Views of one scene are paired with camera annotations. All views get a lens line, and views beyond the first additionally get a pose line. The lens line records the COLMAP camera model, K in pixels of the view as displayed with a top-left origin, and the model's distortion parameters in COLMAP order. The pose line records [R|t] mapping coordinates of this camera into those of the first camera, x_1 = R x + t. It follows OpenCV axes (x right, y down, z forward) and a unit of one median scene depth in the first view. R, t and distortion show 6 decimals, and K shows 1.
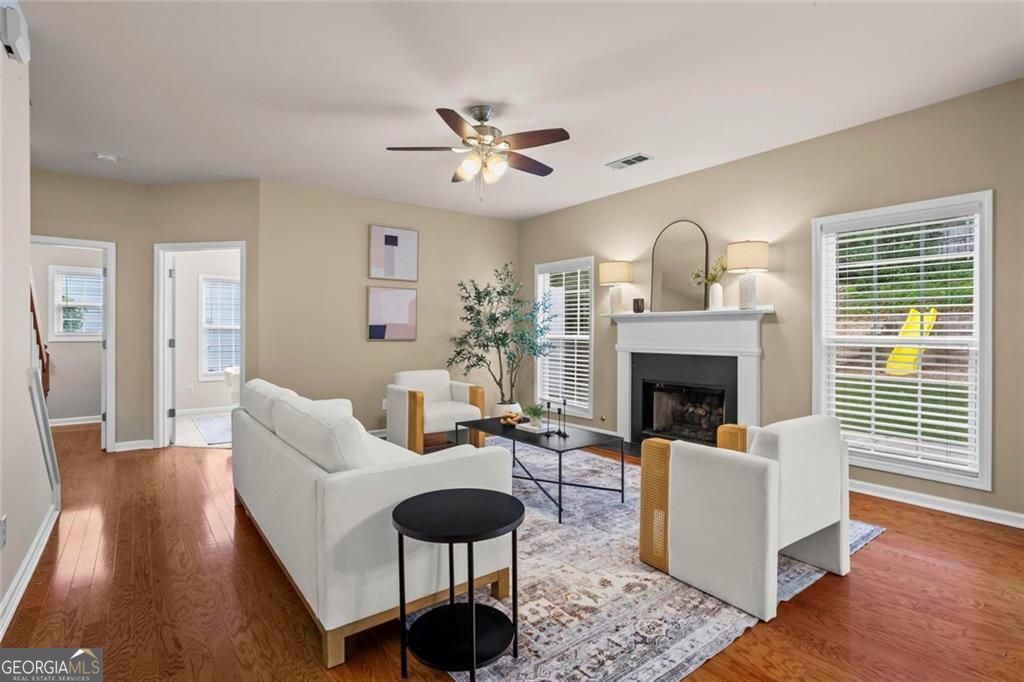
lens RADIAL K [[495.3, 0, 509.0], [0, 495.3, 338.4], [0, 0, 1]] dist [-0.024597, 0.007875]
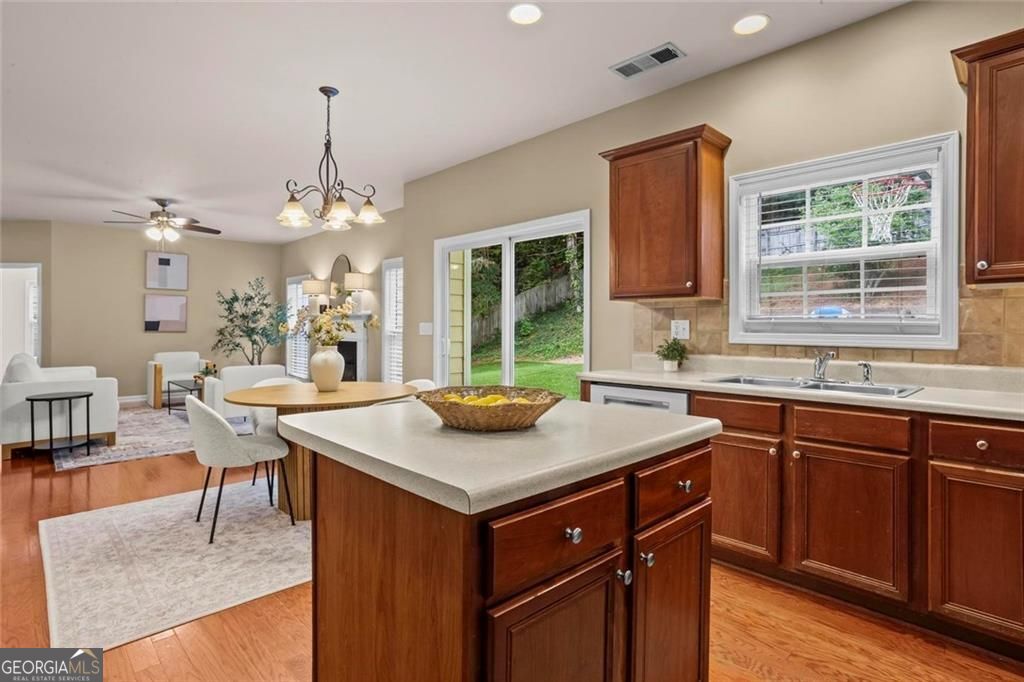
lens RADIAL K [[495.3, 0, 504.1], [0, 495.3, 331.0], [0, 0, 1]] dist [-0.024597, 0.007875]
pose [[0.990833, -0.000254, 0.135092, 0.549043], [0.000352, 1.000000, -0.000701, 0.002871], [-0.135092, 0.000742, 0.990833, -0.538802]]
